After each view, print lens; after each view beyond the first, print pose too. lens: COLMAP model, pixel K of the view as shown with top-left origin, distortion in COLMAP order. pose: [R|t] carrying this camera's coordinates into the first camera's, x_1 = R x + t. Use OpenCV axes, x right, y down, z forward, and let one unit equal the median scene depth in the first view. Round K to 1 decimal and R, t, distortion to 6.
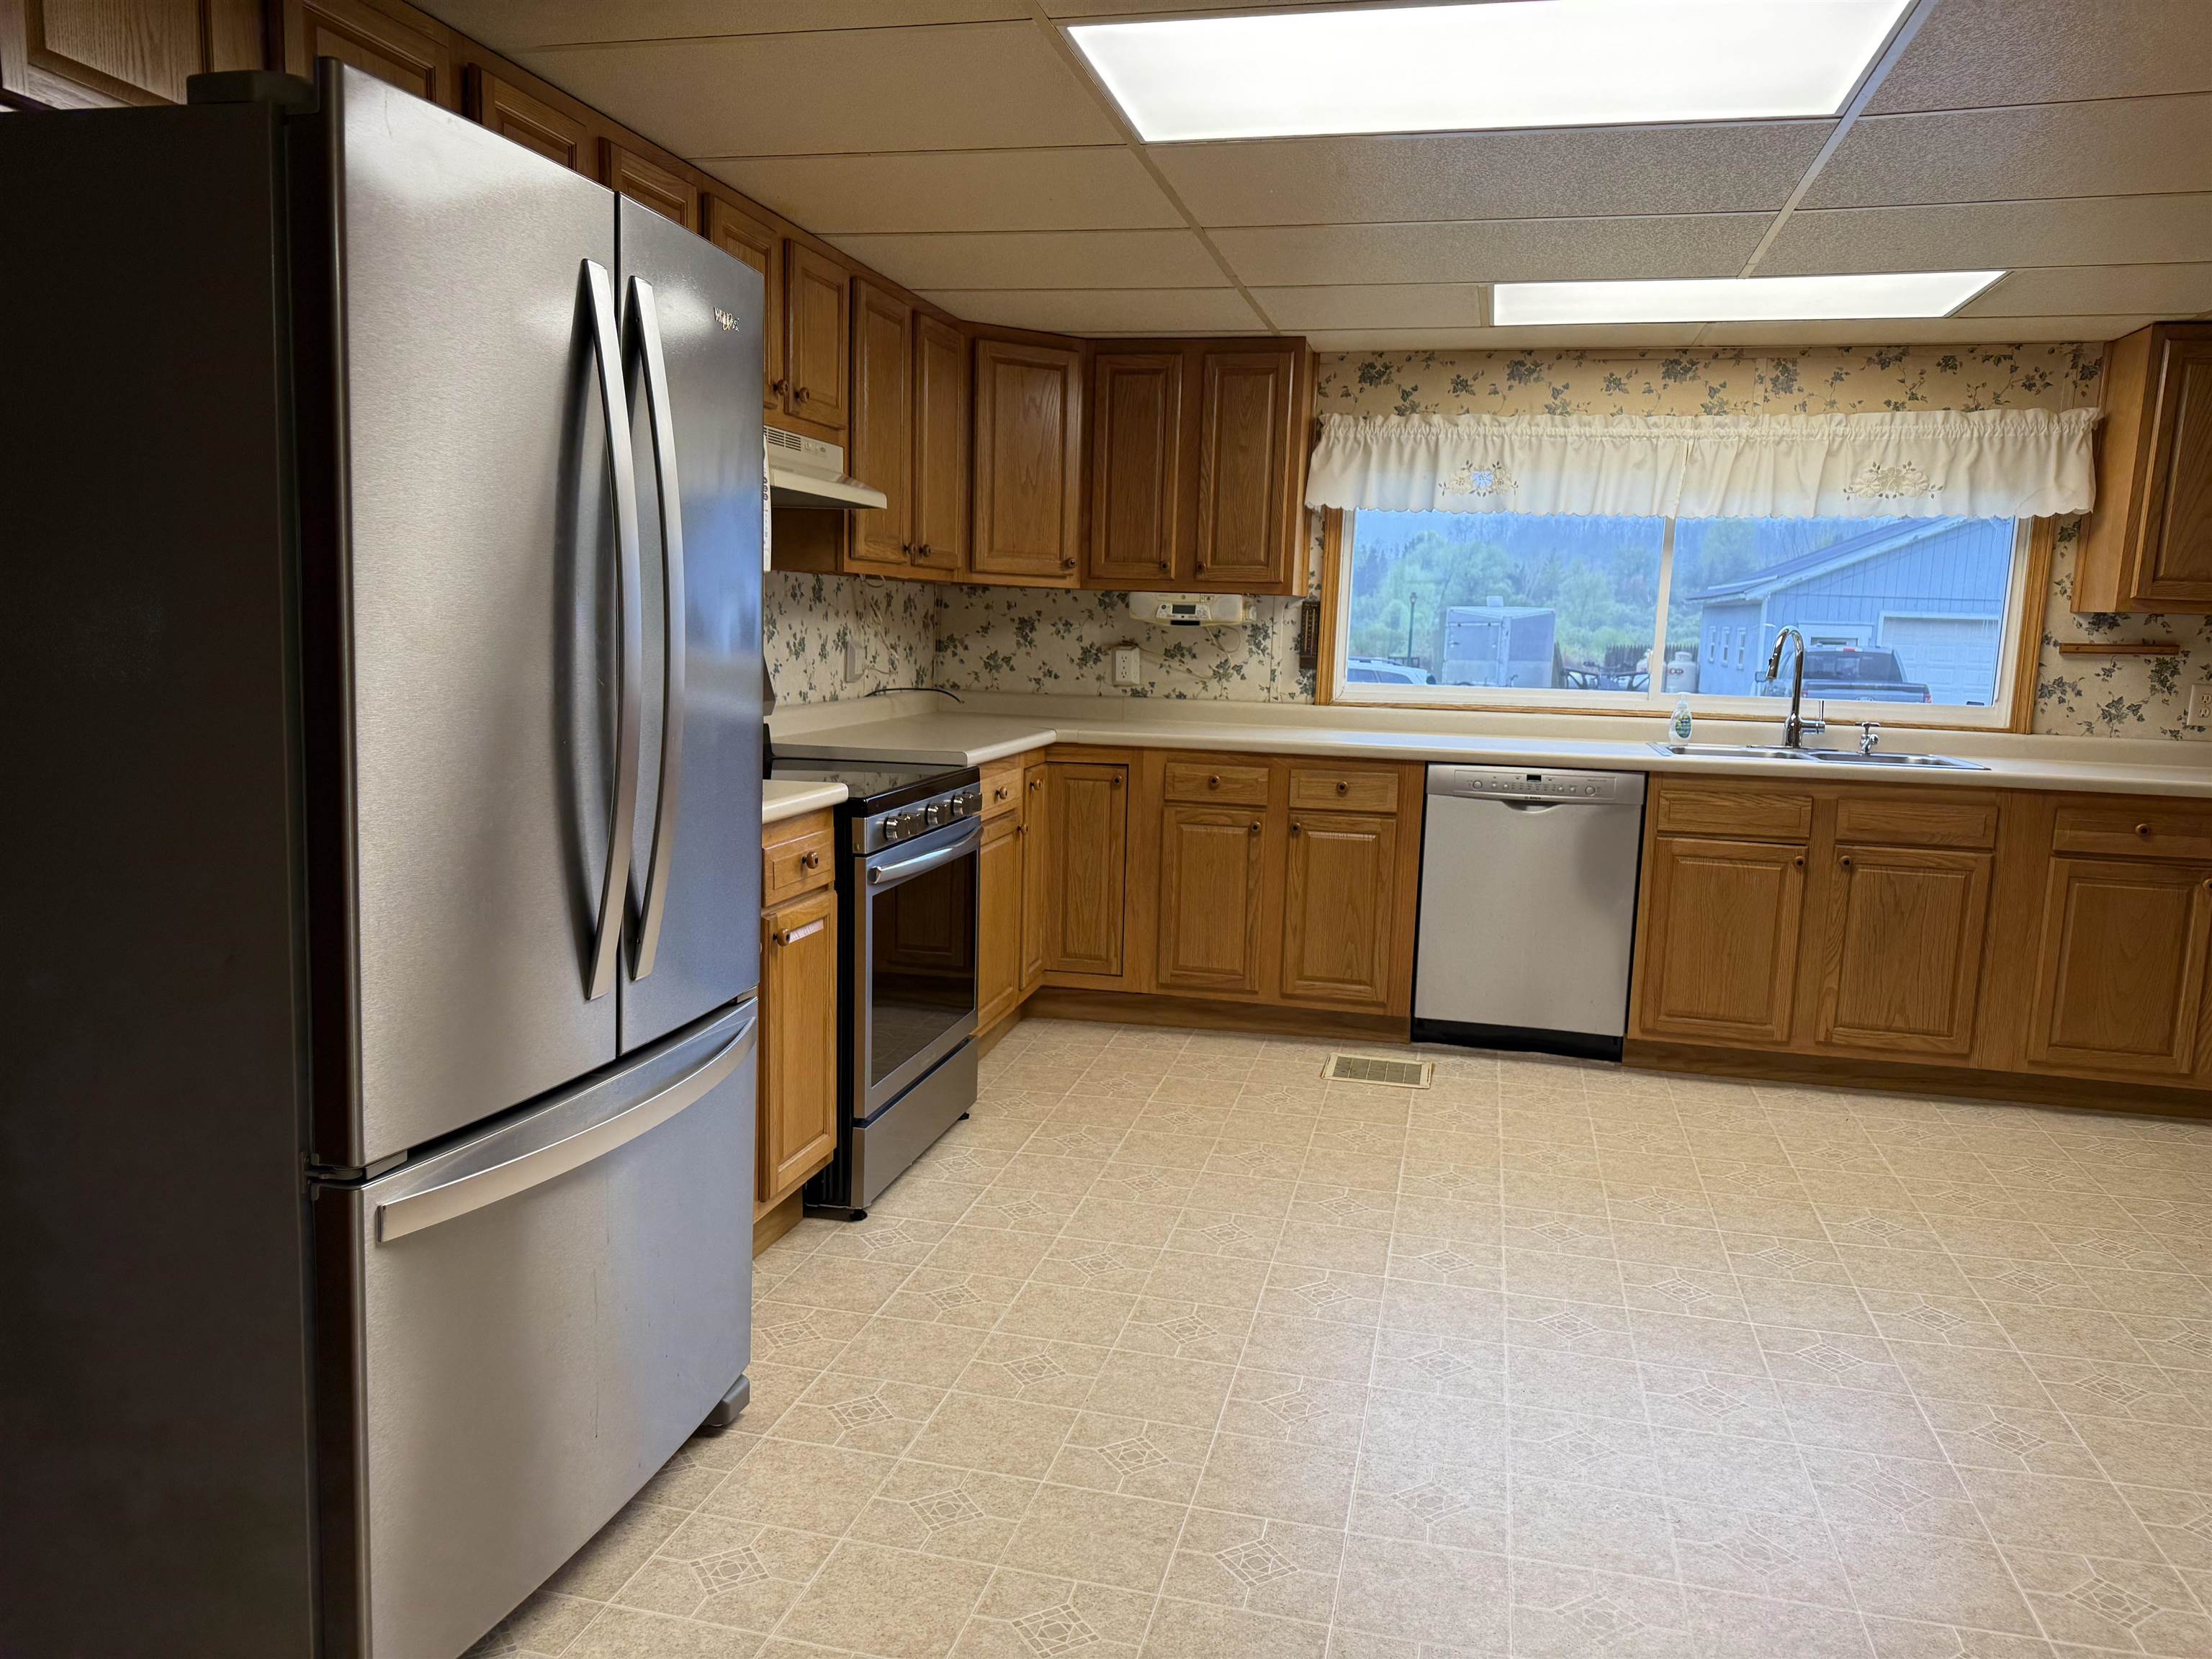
lens RADIAL K [[1536.6, 0, 1087.4], [0, 1536.6, 850.9], [0, 0, 1]] dist [0.038205, -0.062364]
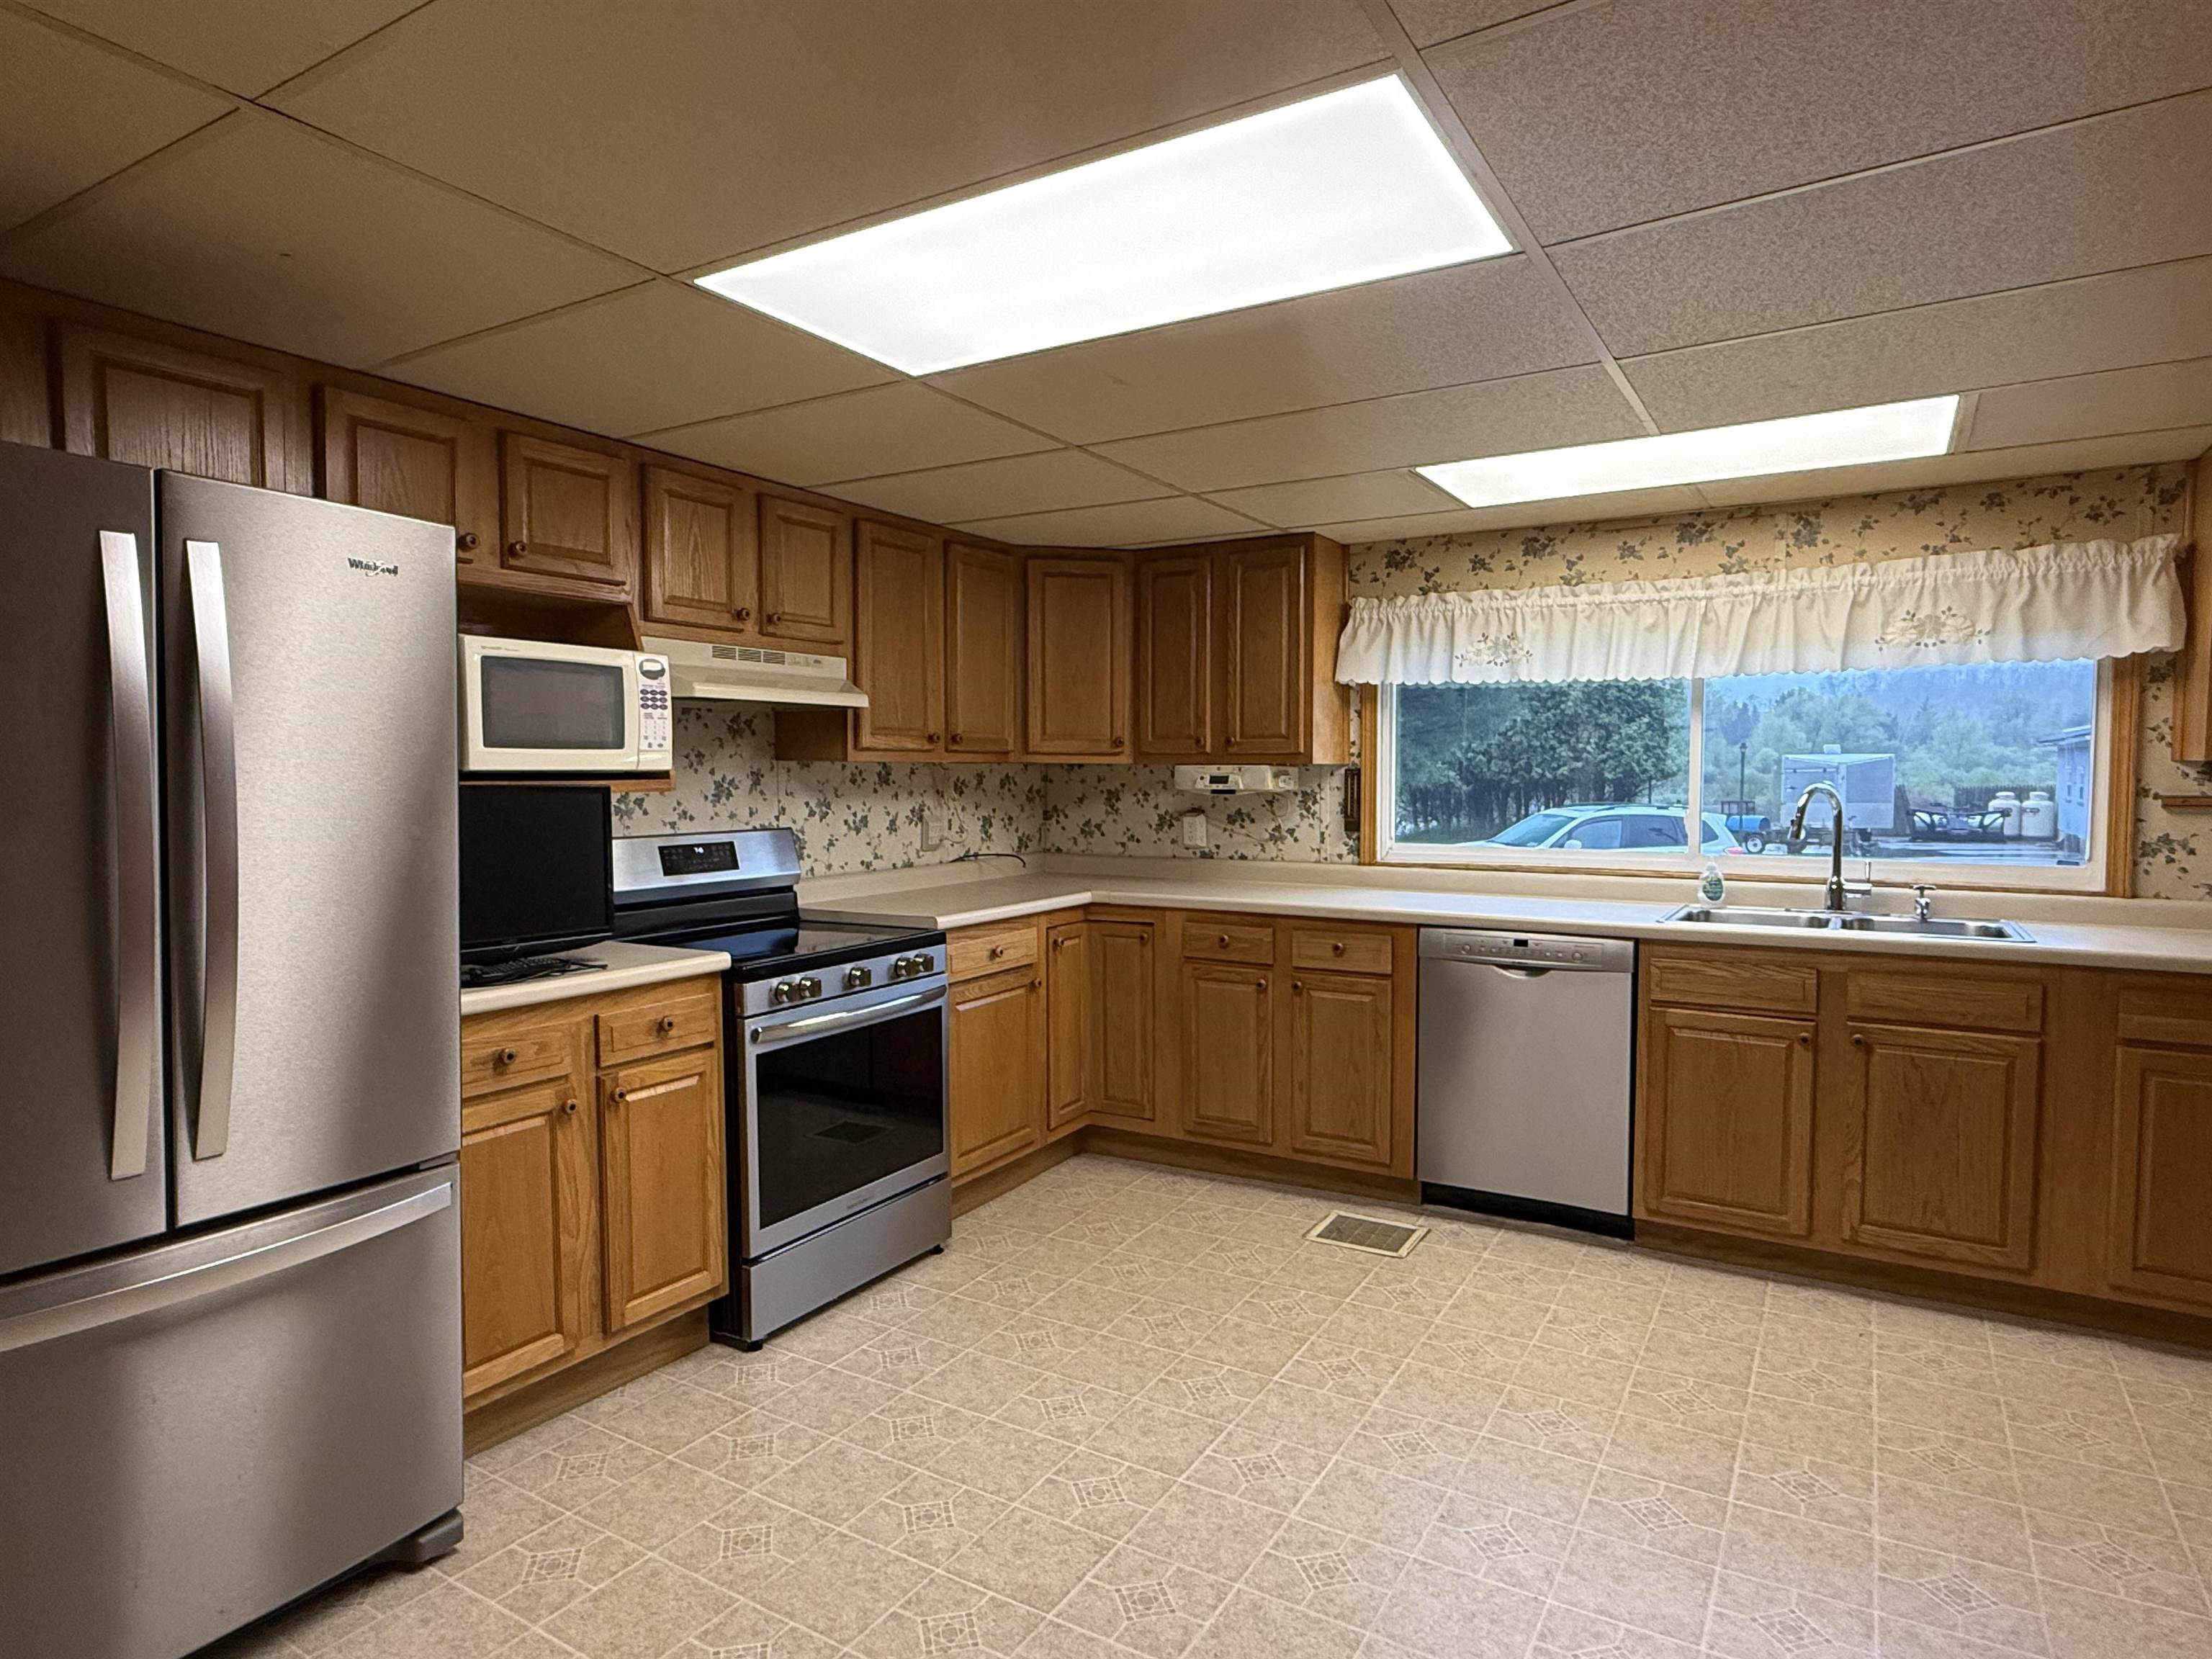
lens RADIAL K [[1259.8, 0, 1096.2], [0, 1259.8, 827.8], [0, 0, 1]] dist [0.000642, -0.001402]
pose [[0.954959, -0.015371, -0.296340, 0.259914], [-0.017103, 0.994146, -0.106681, -0.028447], [0.296245, 0.106944, 0.949106, 0.135167]]
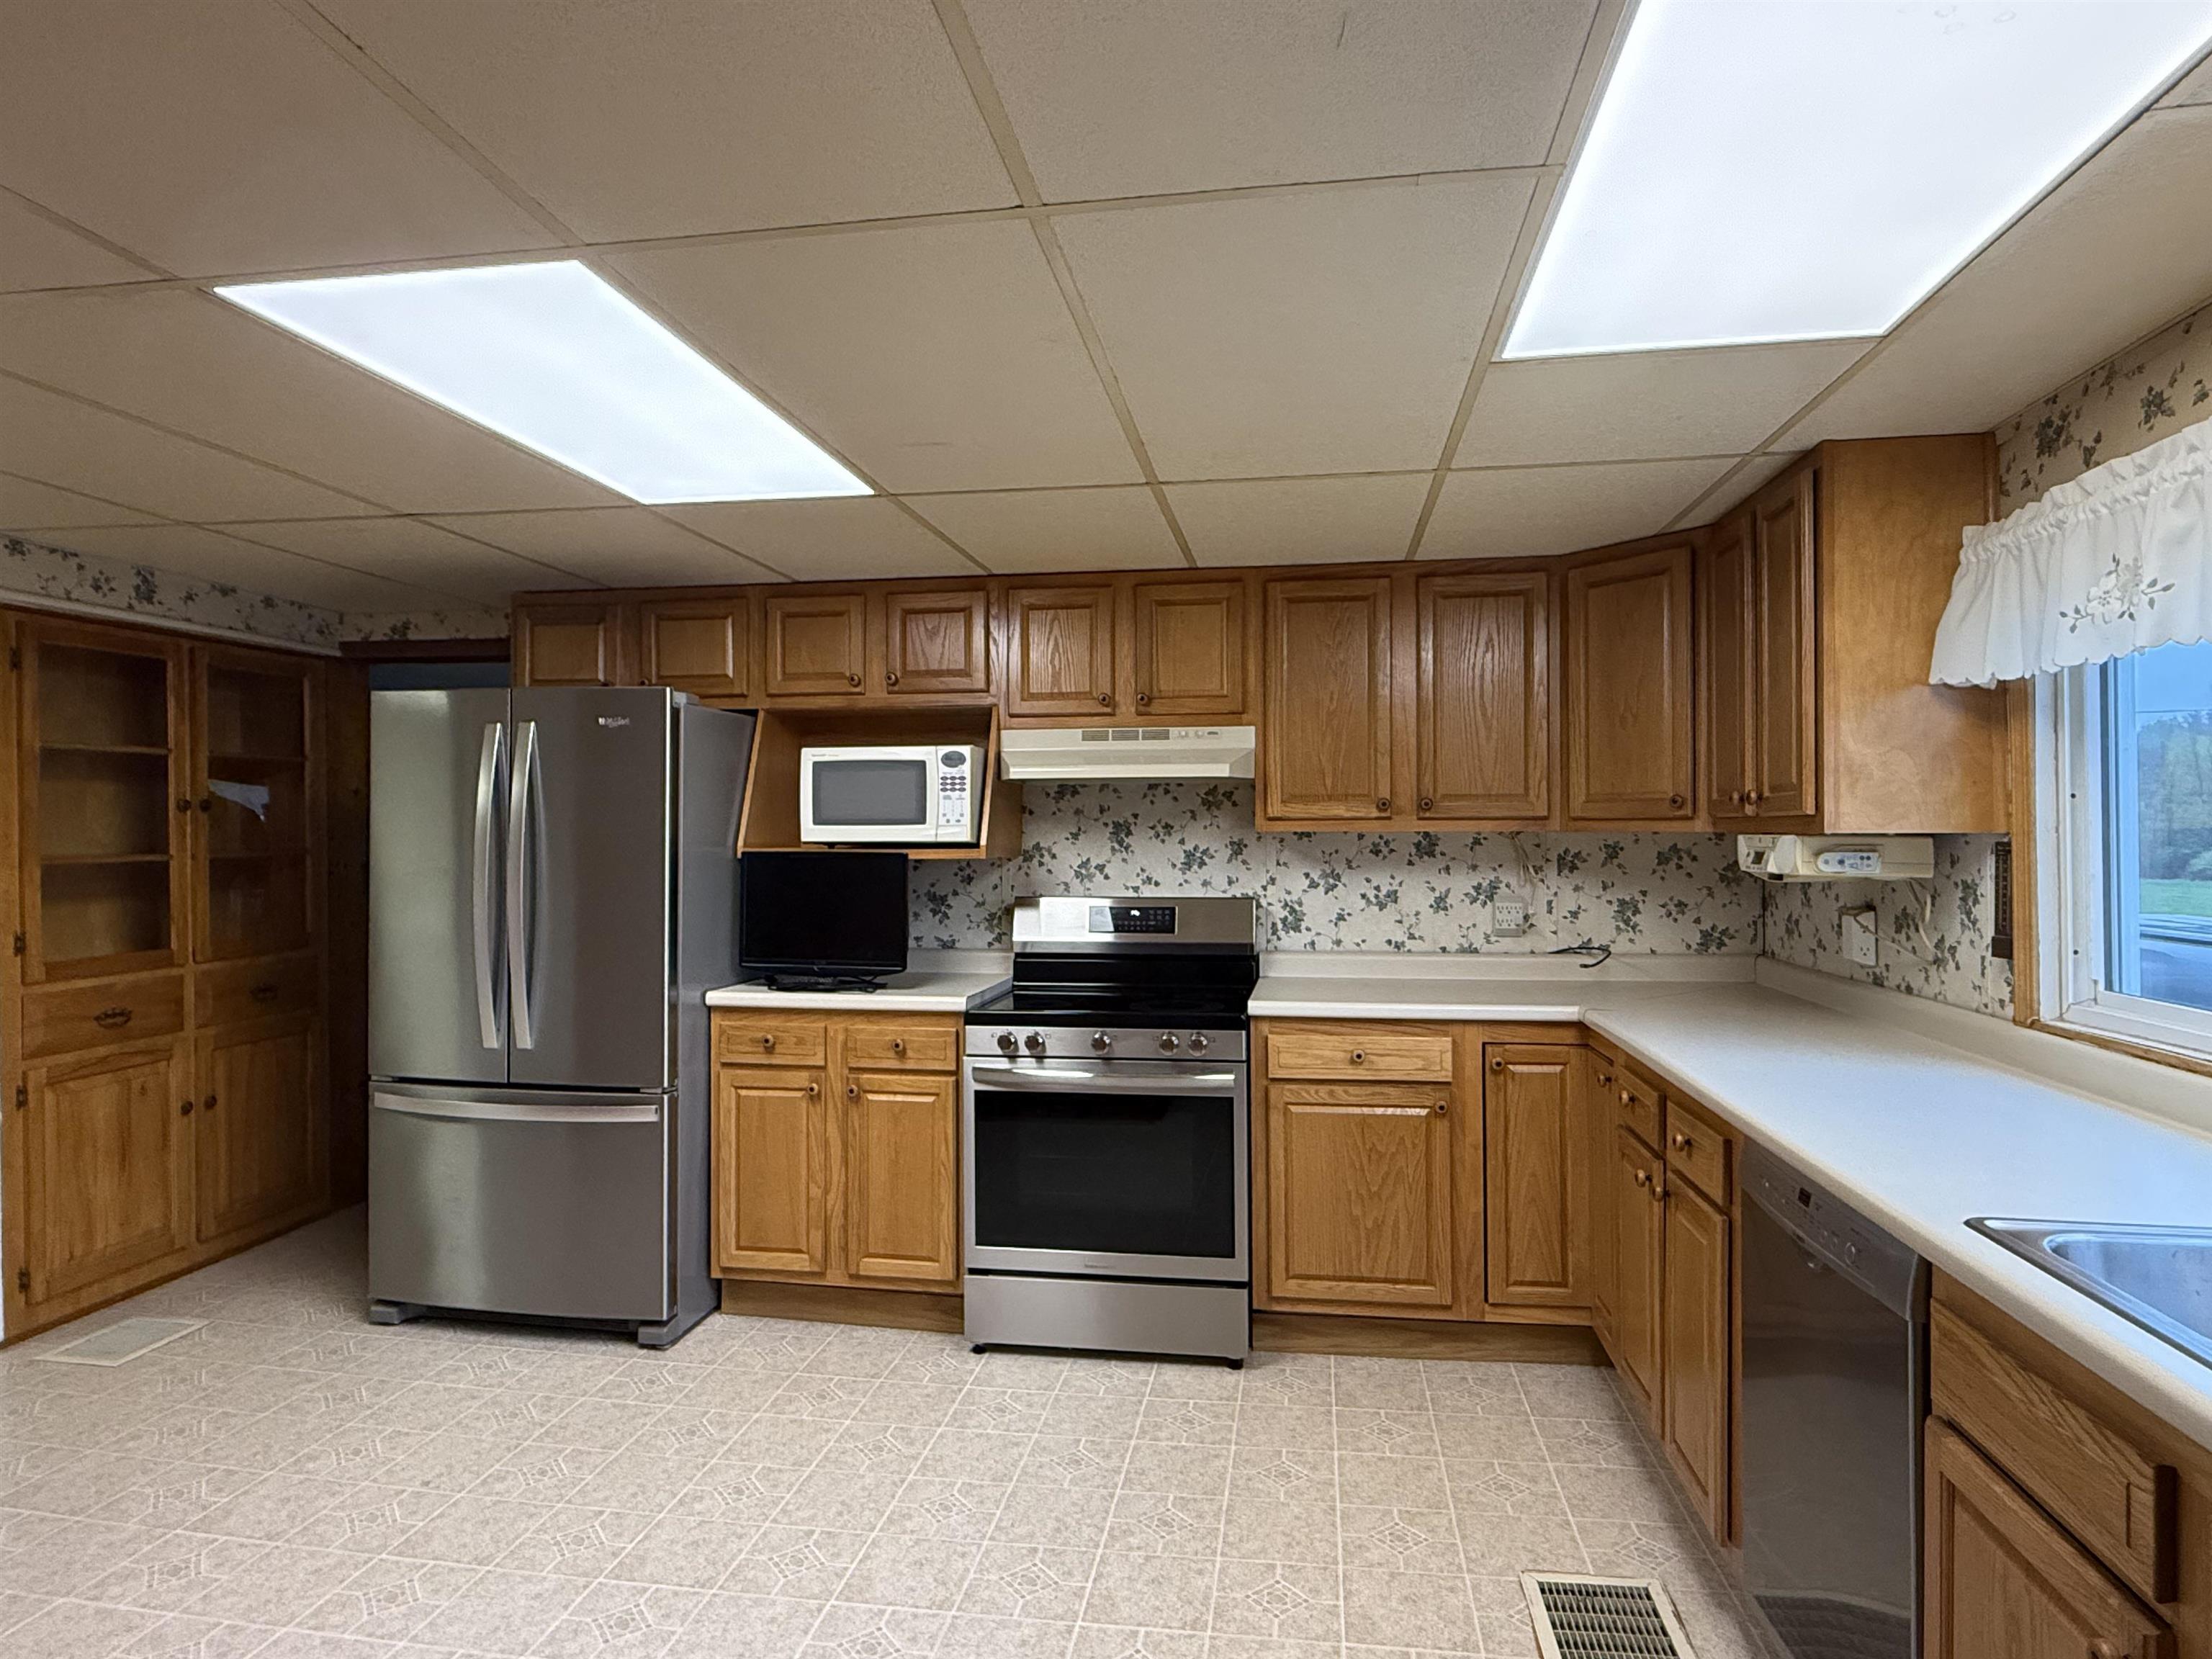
lens RADIAL K [[1259.8, 0, 1100.2], [0, 1259.8, 835.4], [0, 0, 1]] dist [0.000642, -0.001402]
pose [[0.084886, -0.026486, -0.996039, 0.646187], [-0.146134, 0.988506, -0.038740, -0.108581], [0.985616, 0.148844, 0.080040, 0.699925]]
